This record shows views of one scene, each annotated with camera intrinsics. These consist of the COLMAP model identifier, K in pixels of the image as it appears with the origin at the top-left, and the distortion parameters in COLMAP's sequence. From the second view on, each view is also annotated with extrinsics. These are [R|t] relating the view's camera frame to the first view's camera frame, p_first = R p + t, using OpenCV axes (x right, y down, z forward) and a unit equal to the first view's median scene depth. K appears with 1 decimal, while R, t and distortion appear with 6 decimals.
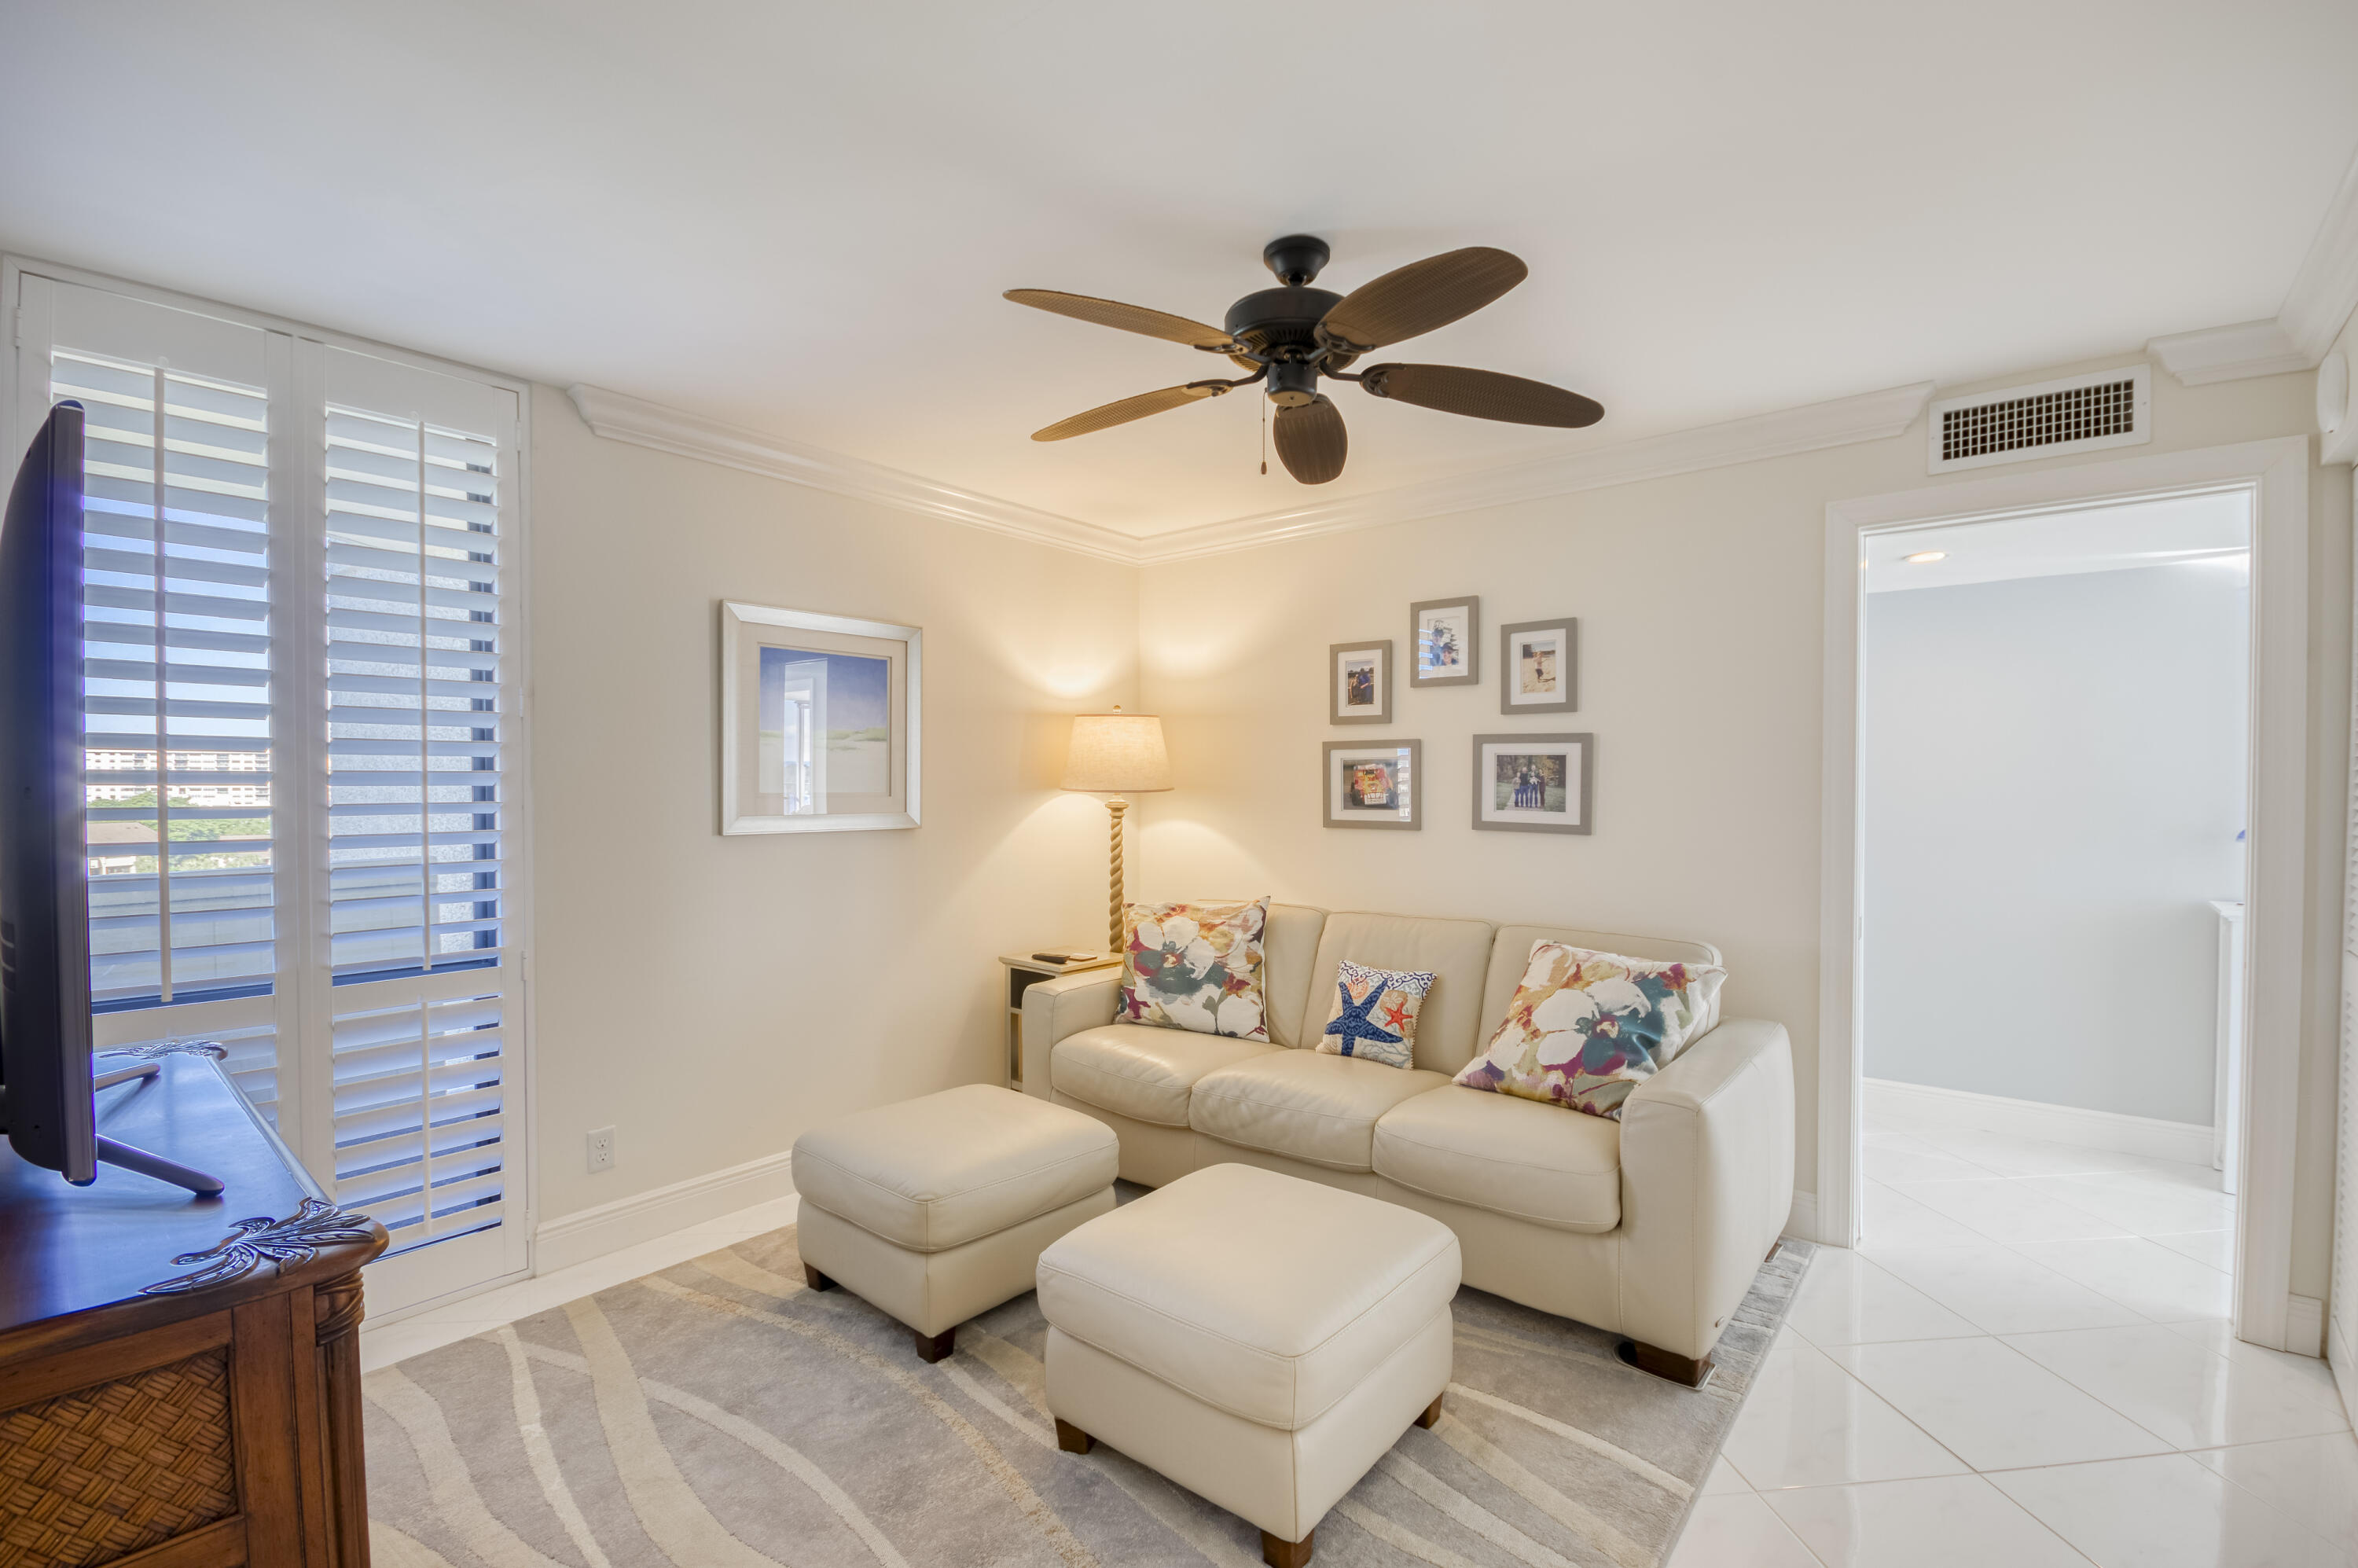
lens RADIAL K [[1031.8, 0, 1182.8], [0, 1031.8, 787.2], [0, 0, 1]] dist [-0.003110, -0.003782]
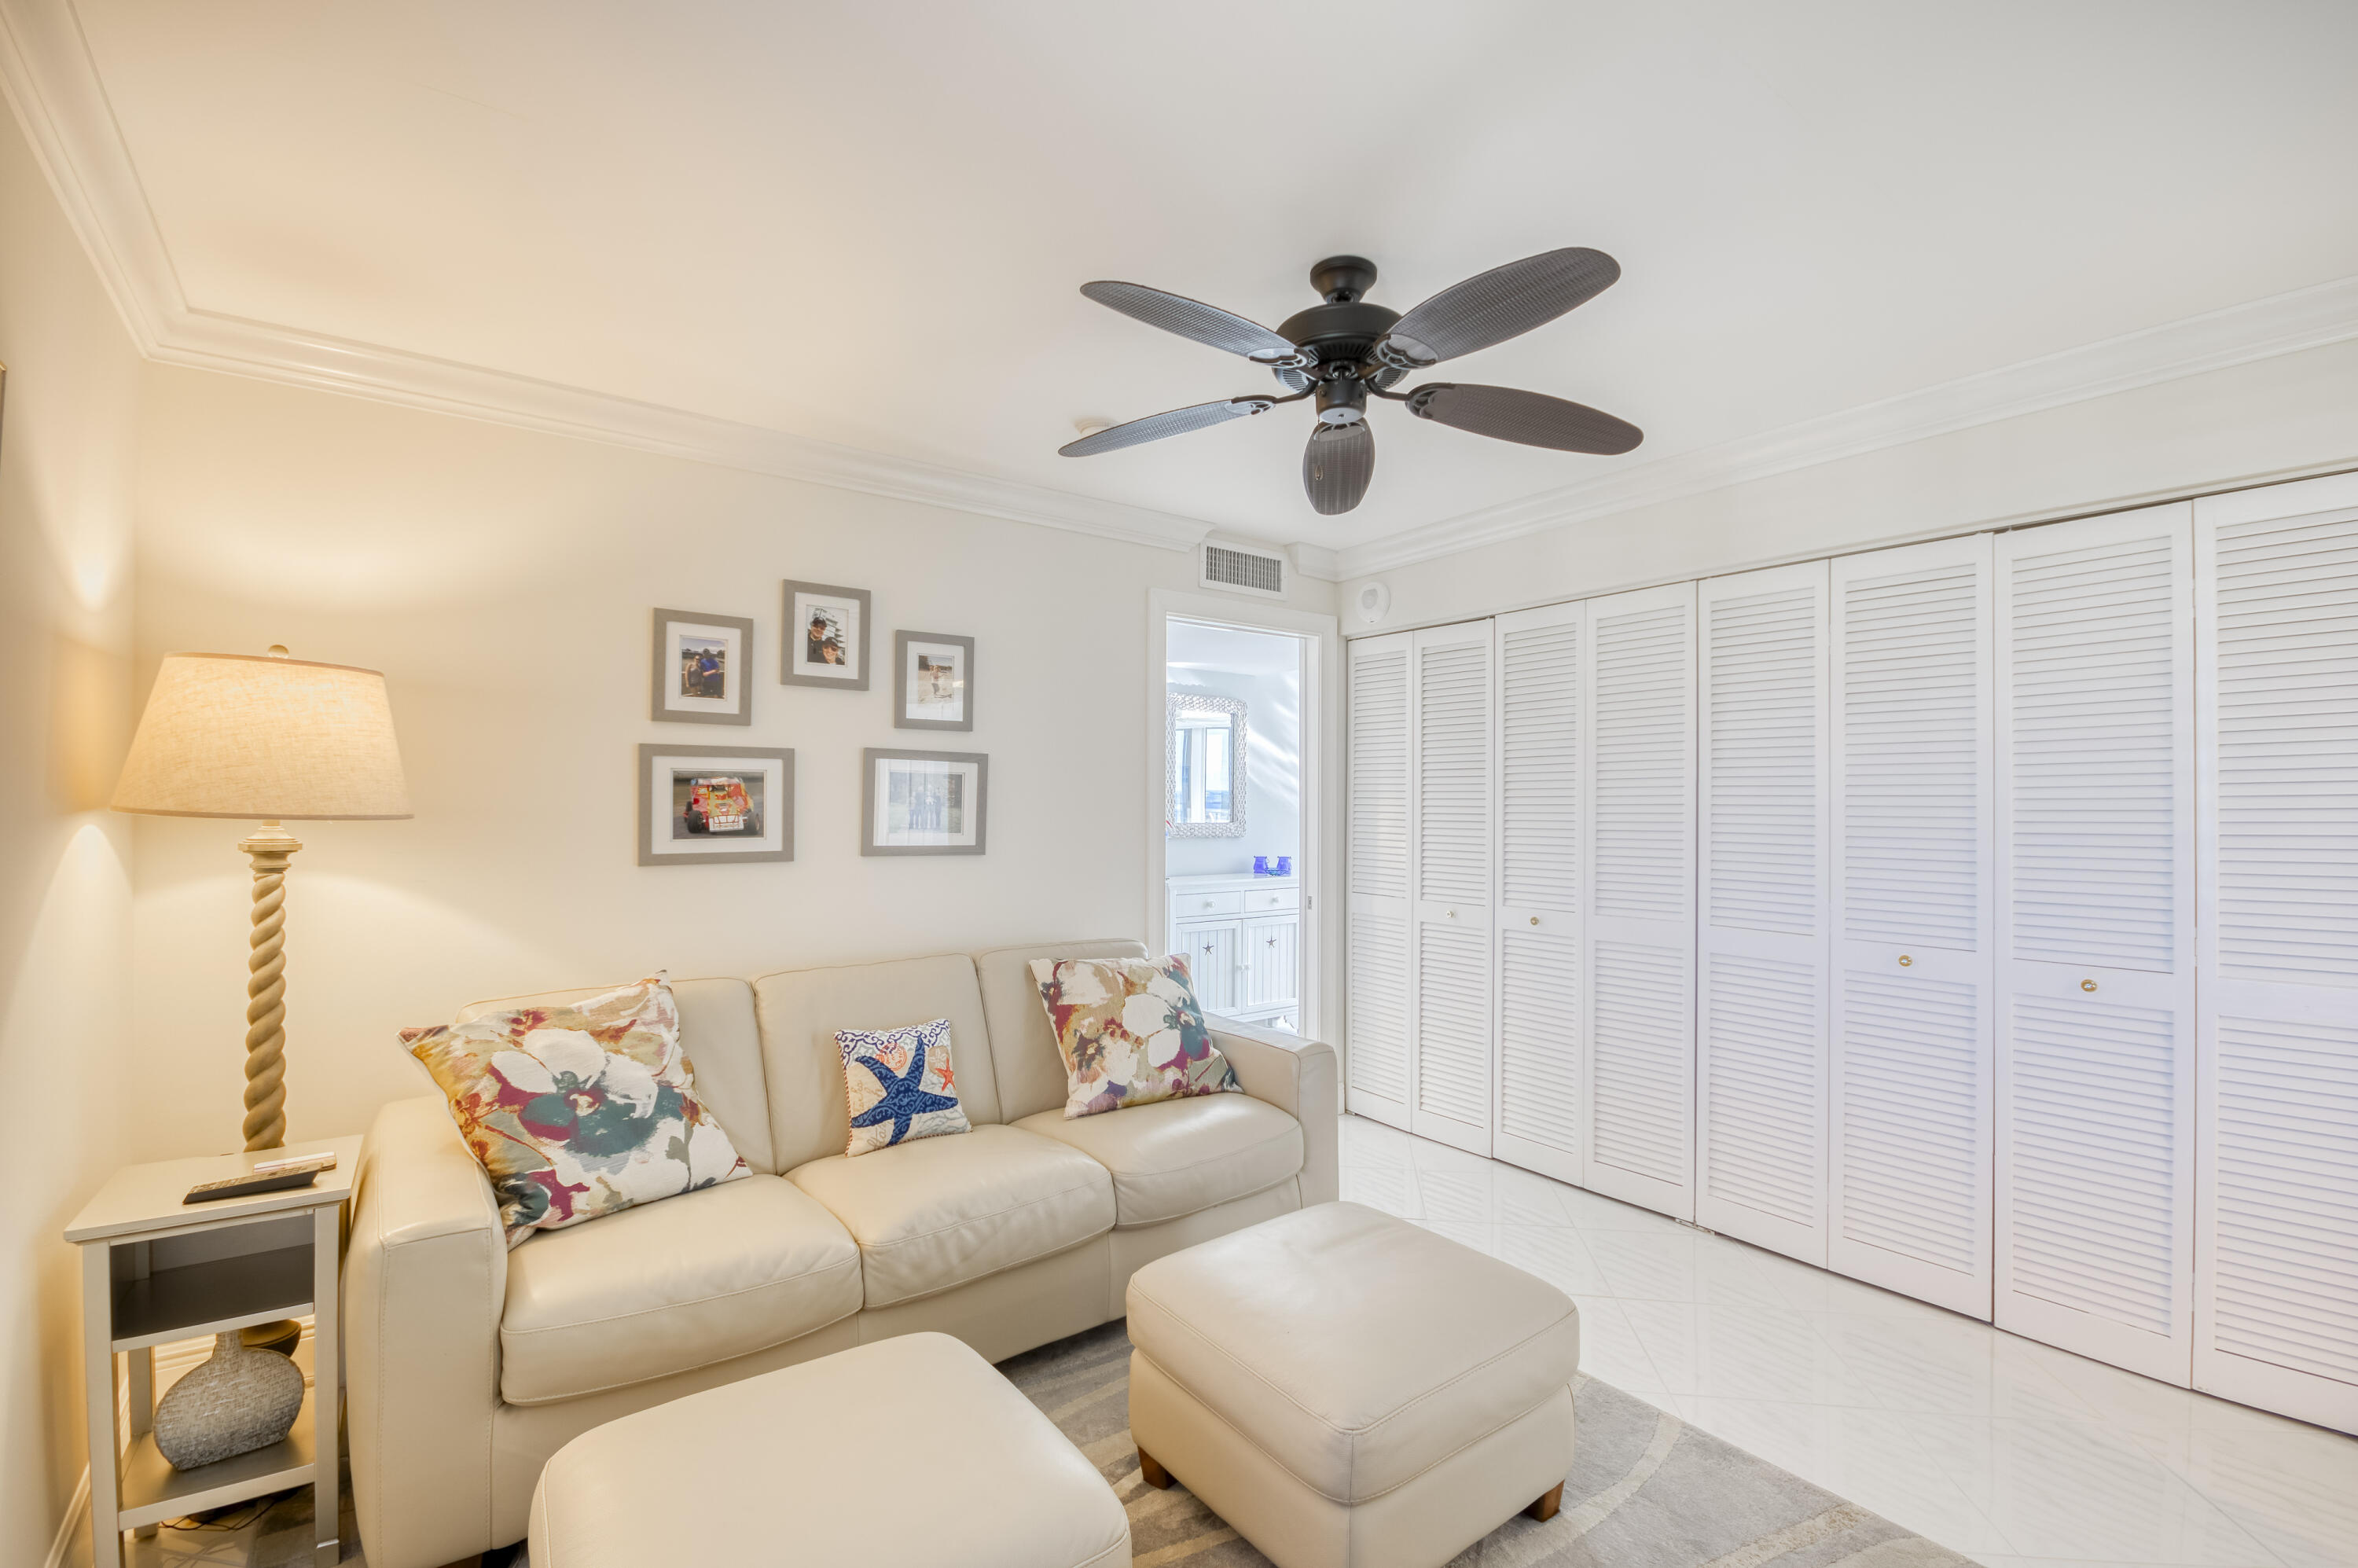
lens RADIAL K [[1031.8, 0, 1180.3], [0, 1031.8, 793.8], [0, 0, 1]] dist [-0.003110, -0.003782]
pose [[0.241981, 0.011602, 0.970211, -0.509786], [0.003618, 0.999911, -0.012860, 0.000350], [-0.970274, 0.006622, 0.241918, 0.533804]]
